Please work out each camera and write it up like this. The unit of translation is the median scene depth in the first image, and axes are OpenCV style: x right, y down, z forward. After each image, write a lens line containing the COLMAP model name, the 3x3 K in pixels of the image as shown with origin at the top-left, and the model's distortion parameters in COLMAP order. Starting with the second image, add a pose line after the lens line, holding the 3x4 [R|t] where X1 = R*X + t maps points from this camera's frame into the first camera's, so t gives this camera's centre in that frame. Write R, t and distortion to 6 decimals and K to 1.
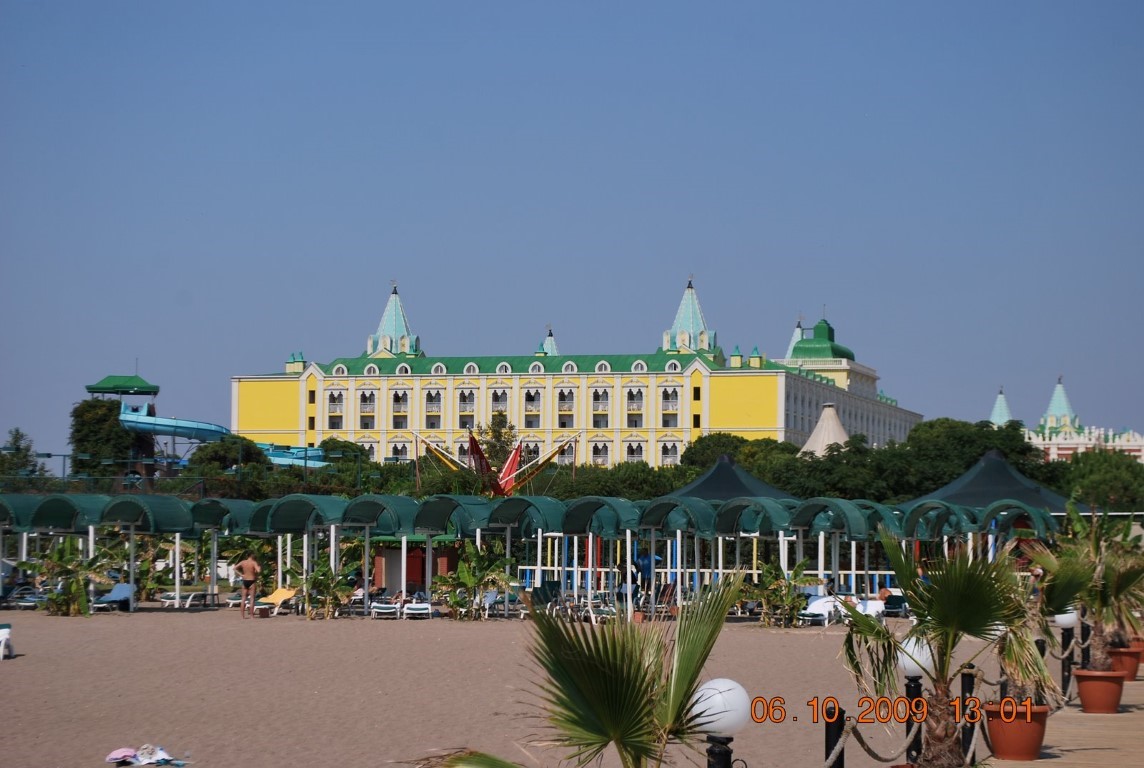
lens RADIAL K [[2608.2, 0, 577.1], [0, 2608.2, 384.9], [0, 0, 1]] dist [0.043037, 0.000000]
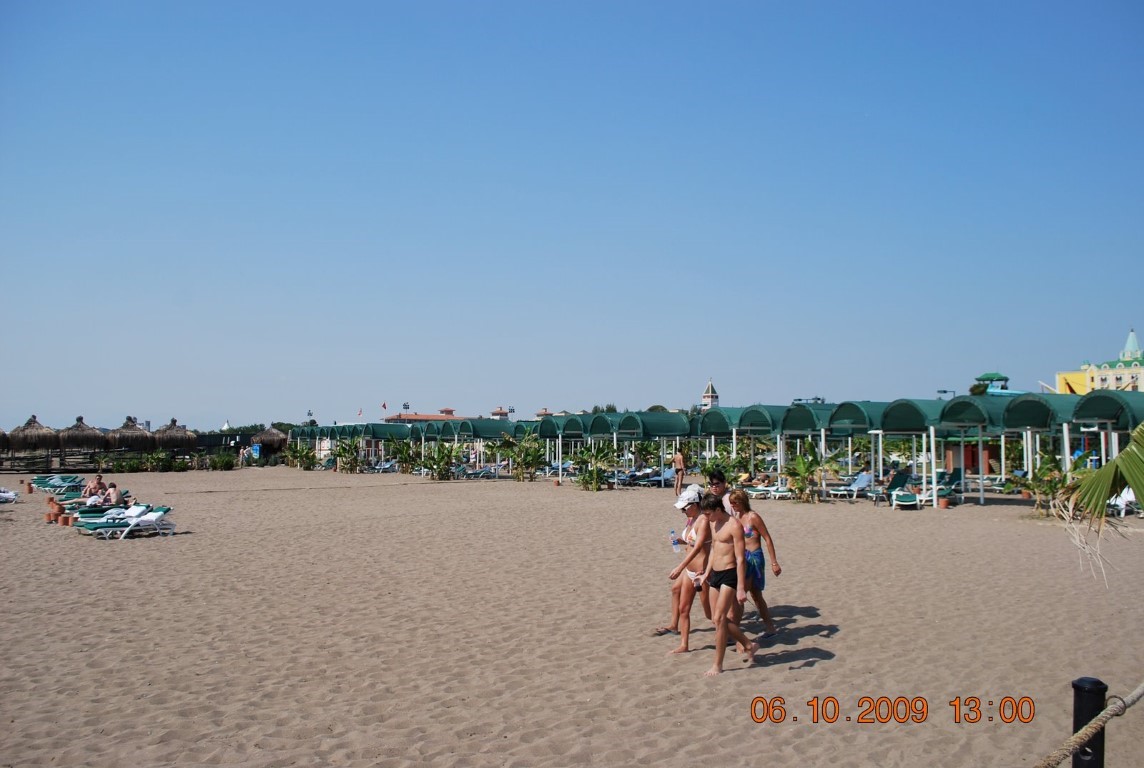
lens RADIAL K [[902.6, 0, 579.5], [0, 902.6, 379.9], [0, 0, 1]] dist [-0.088222, 0.016939]
pose [[0.779052, -0.050227, -0.624945, 0.026328], [0.041161, 0.998733, -0.028957, 0.008537], [0.625607, -0.003164, 0.780132, 0.133146]]
